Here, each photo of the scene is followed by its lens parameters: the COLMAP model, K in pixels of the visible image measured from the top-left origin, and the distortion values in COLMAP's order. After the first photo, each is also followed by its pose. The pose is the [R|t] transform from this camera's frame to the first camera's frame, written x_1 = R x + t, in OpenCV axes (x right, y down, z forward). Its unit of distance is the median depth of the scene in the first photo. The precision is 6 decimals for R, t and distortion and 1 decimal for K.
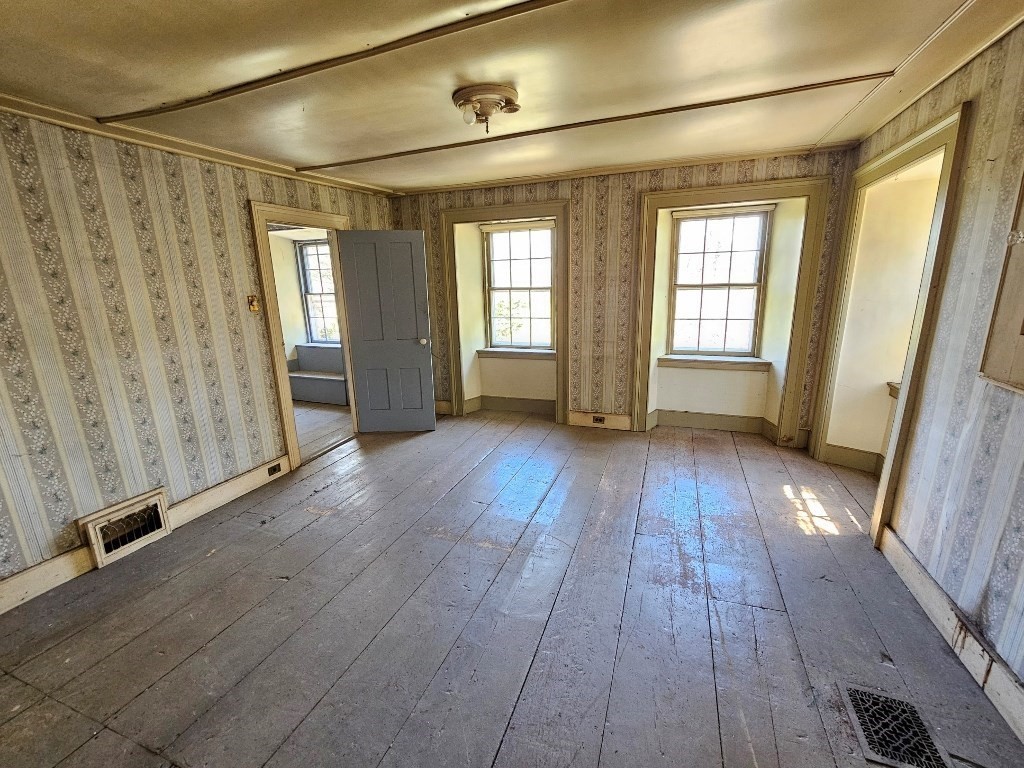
lens RADIAL K [[430.8, 0, 511.4], [0, 430.8, 386.4], [0, 0, 1]] dist [0.000318, -0.000440]
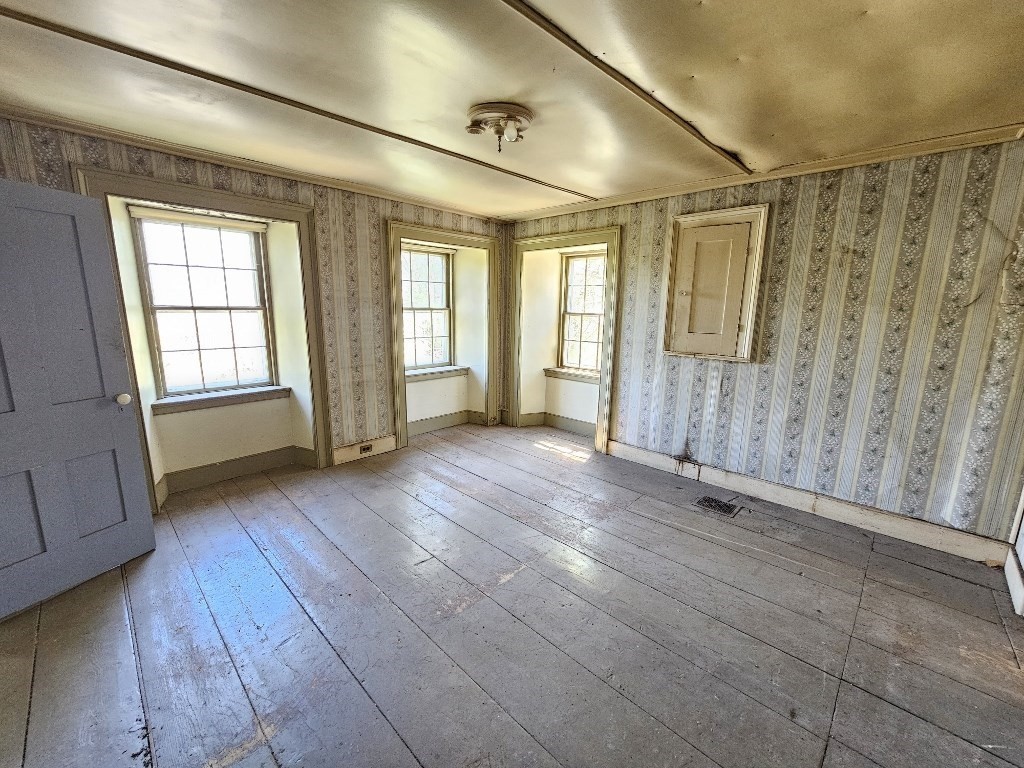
lens RADIAL K [[419.6, 0, 512.7], [0, 419.6, 384.6], [0, 0, 1]] dist [-0.000822, -0.000559]
pose [[0.394847, -0.142761, 0.907587, -0.521467], [0.190980, 0.979029, 0.070913, -0.068352], [-0.898678, 0.145331, 0.413831, 0.344206]]
